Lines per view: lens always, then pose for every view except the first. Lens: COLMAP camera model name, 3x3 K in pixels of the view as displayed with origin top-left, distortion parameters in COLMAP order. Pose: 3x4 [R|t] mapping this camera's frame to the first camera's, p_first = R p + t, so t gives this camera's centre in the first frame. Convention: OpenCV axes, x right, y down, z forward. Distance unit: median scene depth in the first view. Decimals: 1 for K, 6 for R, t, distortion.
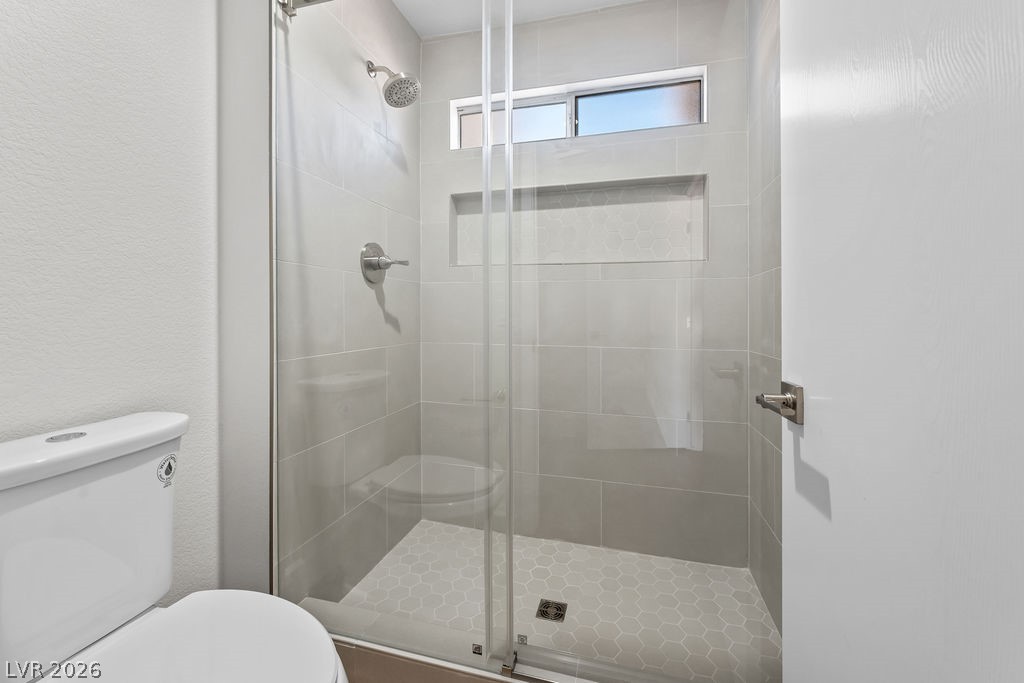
lens RADIAL K [[415.6, 0, 518.3], [0, 415.6, 320.8], [0, 0, 1]] dist [-0.000573, 0.000051]
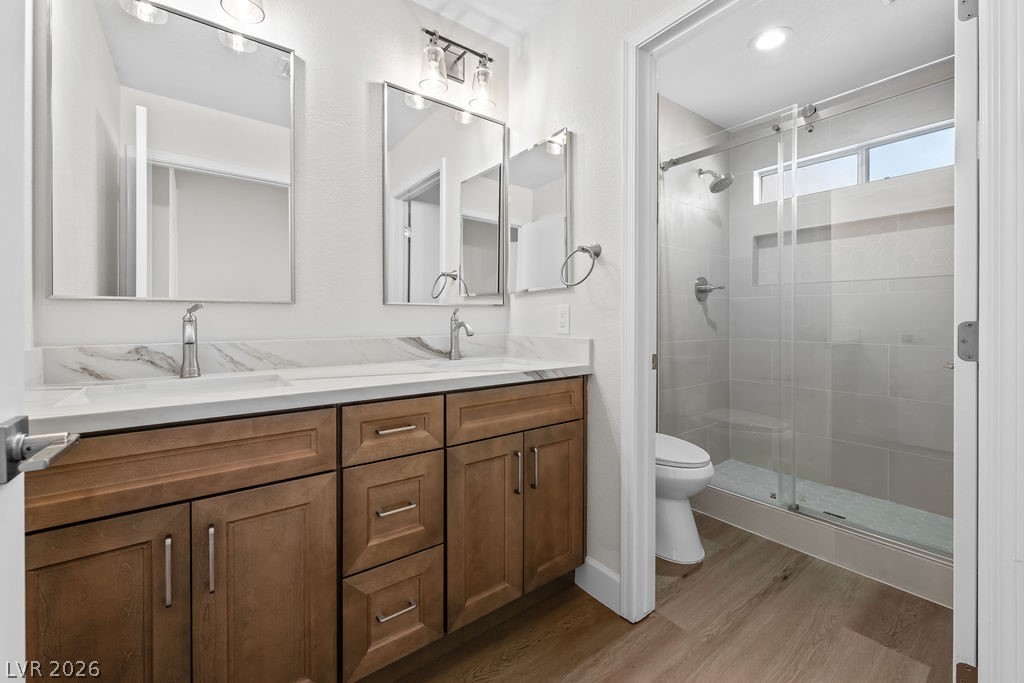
lens RADIAL K [[419.6, 0, 512.0], [0, 419.6, 323.0], [0, 0, 1]] dist [0.000588, 0.000123]
pose [[0.788474, 0.002961, -0.615061, 0.083018], [-0.005313, 0.999984, -0.001997, 0.004451], [0.615045, 0.004842, 0.788477, -0.757168]]
